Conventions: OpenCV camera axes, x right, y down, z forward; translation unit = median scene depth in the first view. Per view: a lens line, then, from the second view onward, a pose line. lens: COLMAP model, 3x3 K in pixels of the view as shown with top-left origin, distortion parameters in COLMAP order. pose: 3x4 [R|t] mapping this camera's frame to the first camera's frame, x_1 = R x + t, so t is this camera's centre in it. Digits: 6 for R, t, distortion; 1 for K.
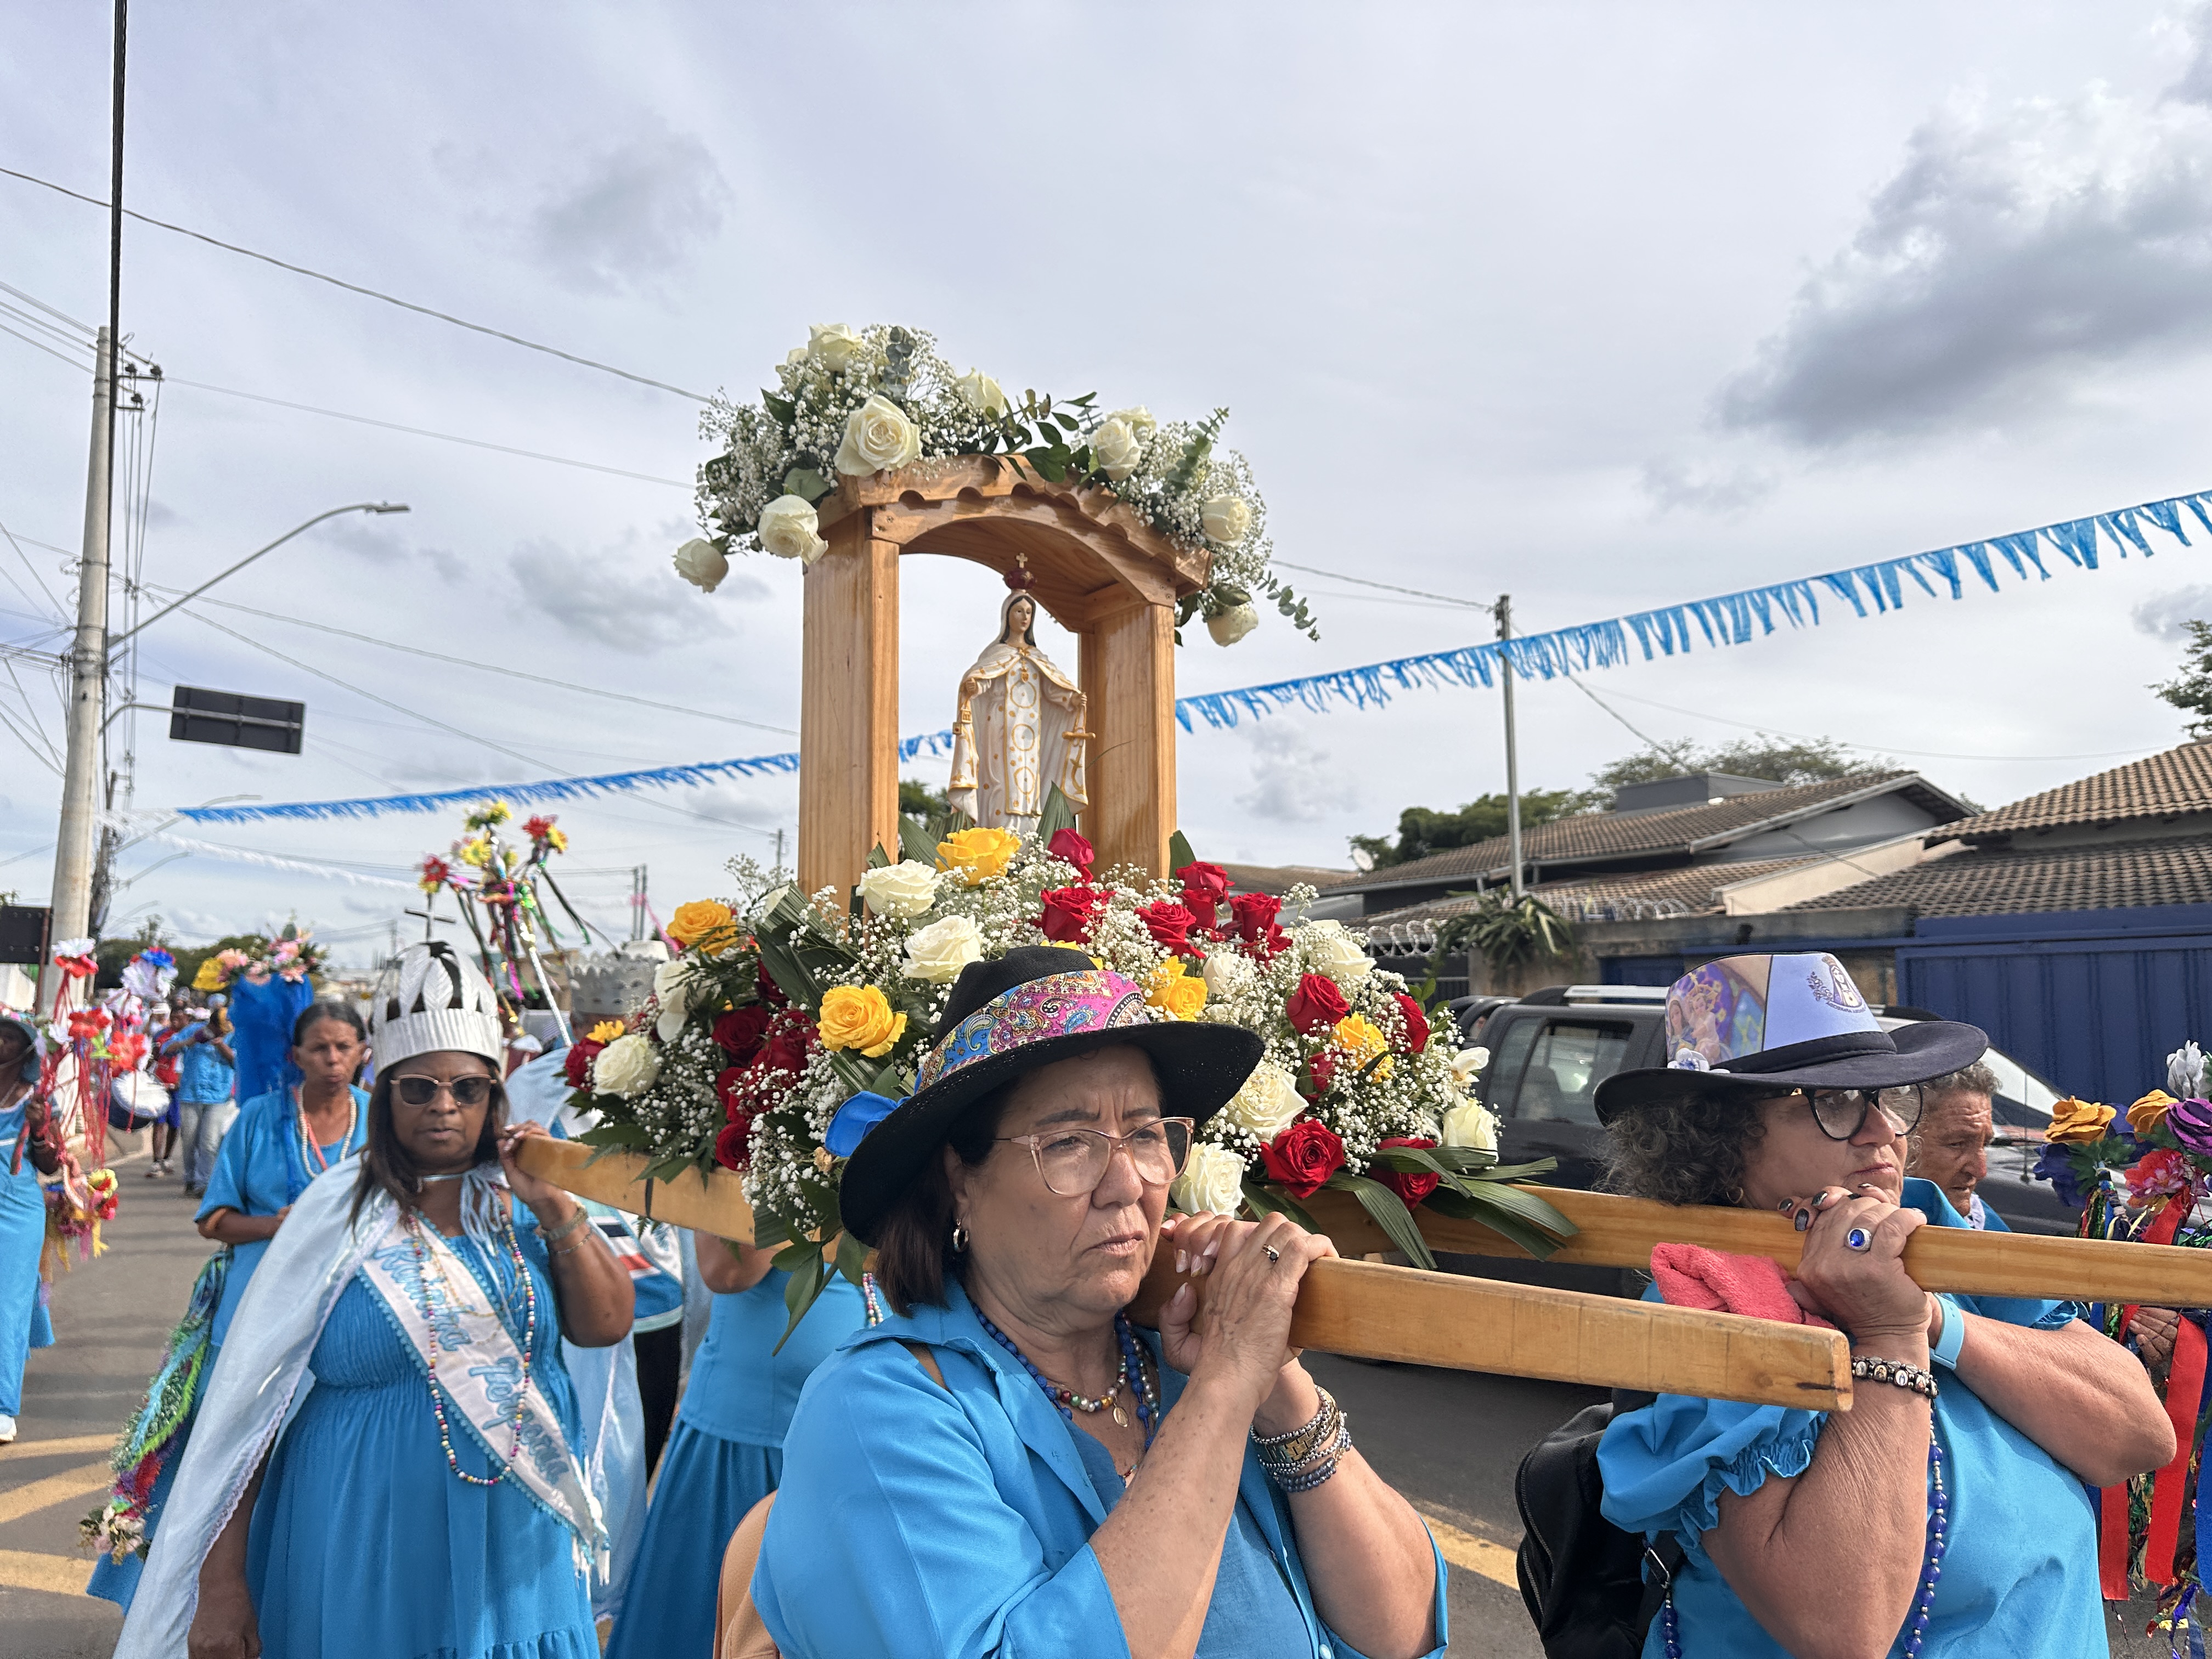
lens RADIAL K [[1561.2, 0, 1121.2], [0, 1561.2, 872.2], [0, 0, 1]] dist [0.036721, -0.041025]
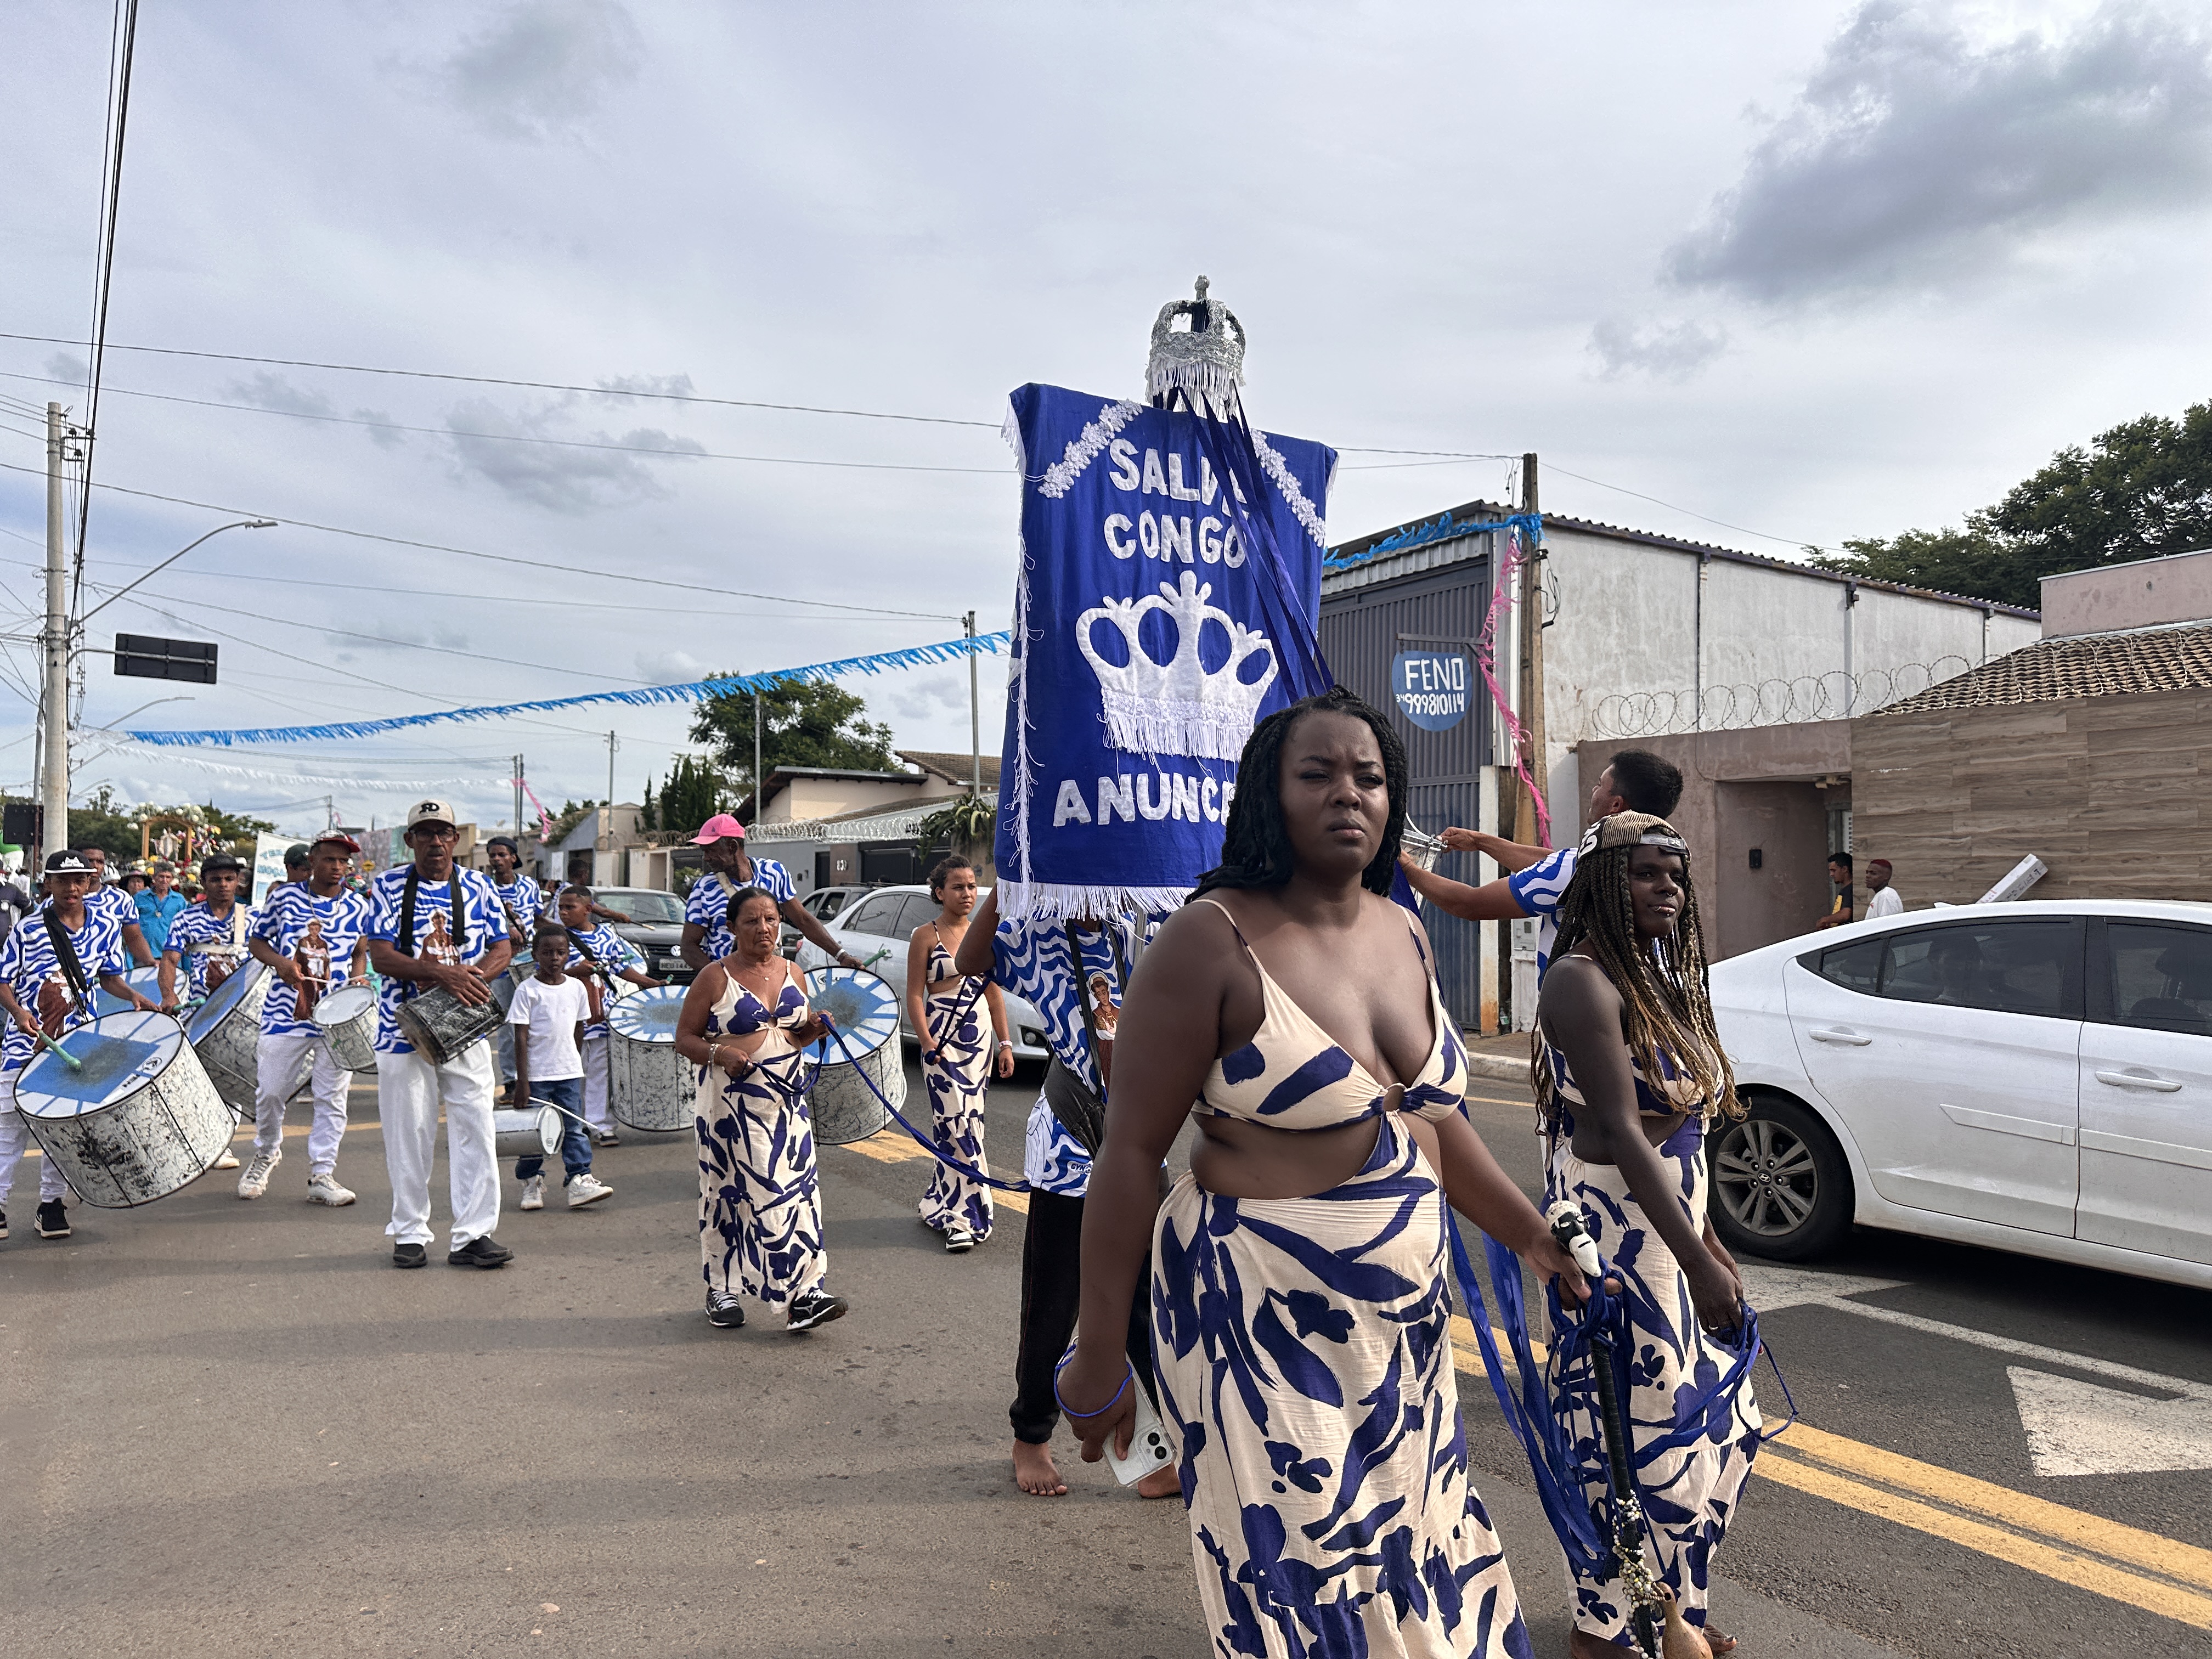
lens RADIAL K [[1546.5, 0, 1167.3], [0, 1546.5, 893.2], [0, 0, 1]] dist [0.009847, -0.029644]
pose [[0.998524, -0.013550, 0.052593, 0.194263], [0.008108, 0.994716, 0.102347, -0.027380], [-0.053702, -0.101770, 0.993357, -0.331231]]
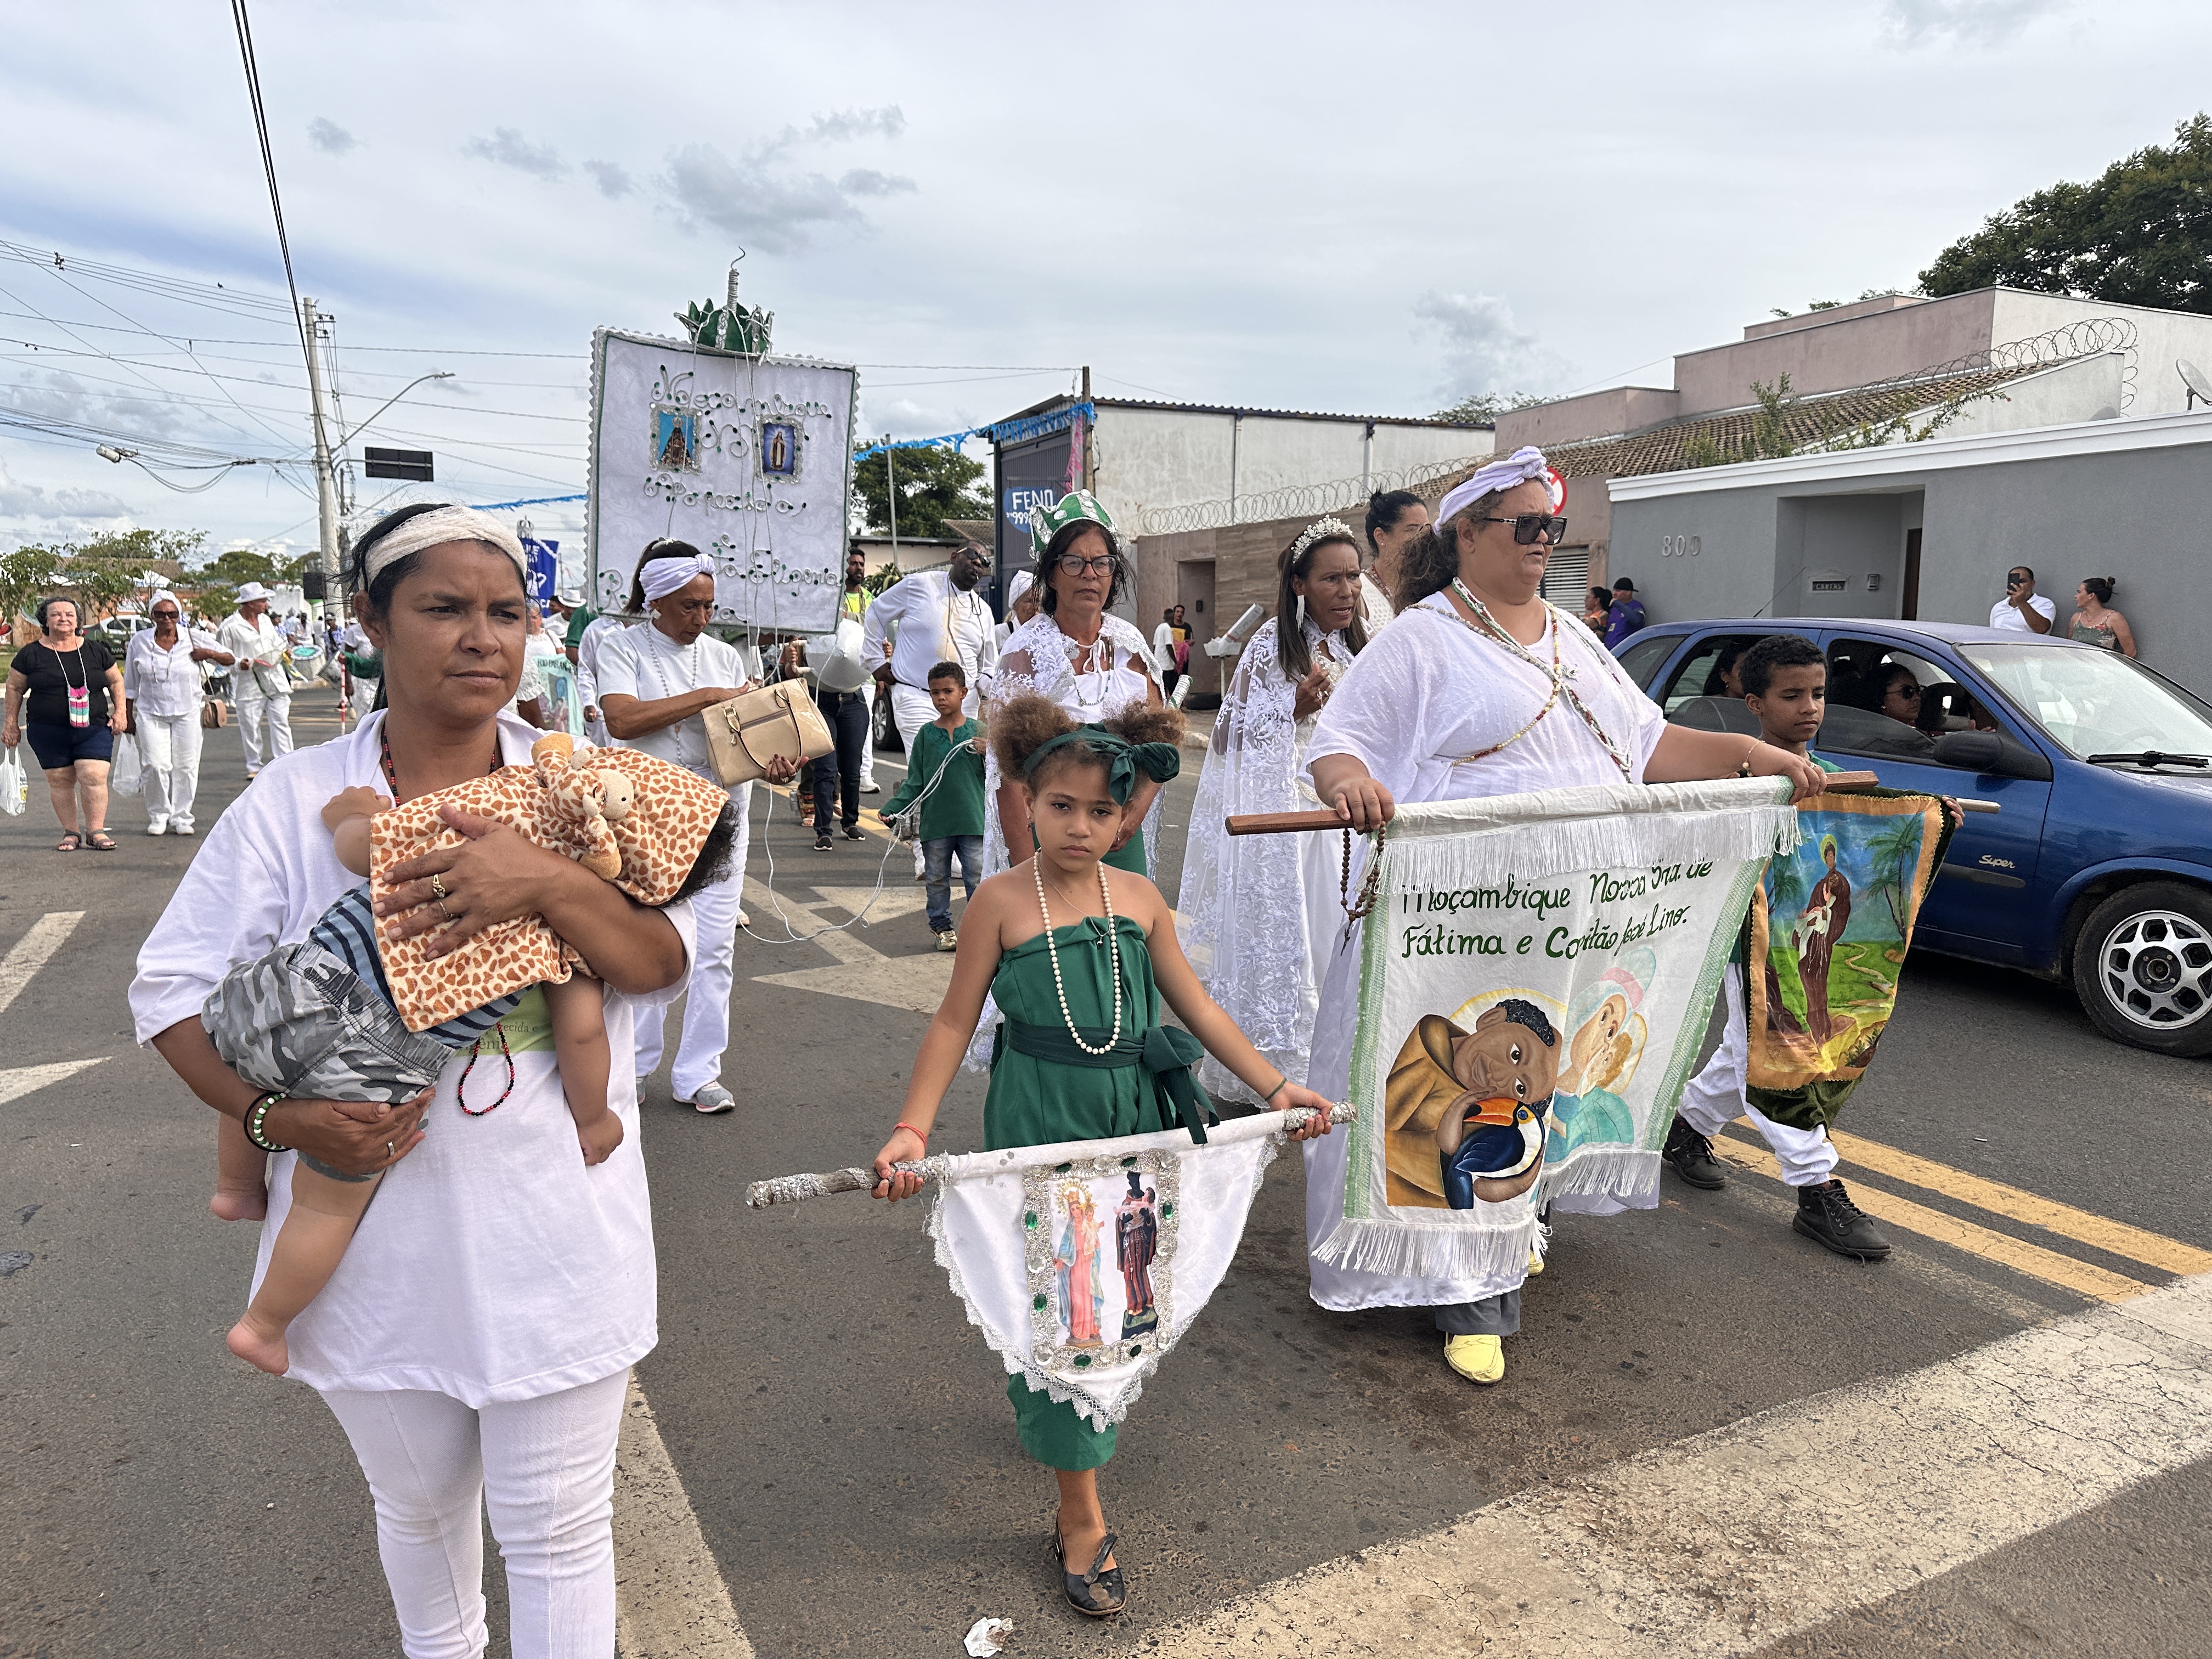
lens RADIAL K [[1561.2, 0, 1121.2], [0, 1561.2, 872.2], [0, 0, 1]] dist [0.036721, -0.041025]
pose [[0.992321, 0.002547, -0.123662, 0.487461], [0.027846, 0.969522, 0.243416, -0.057953], [0.120513, -0.244990, 0.962007, -0.755791]]
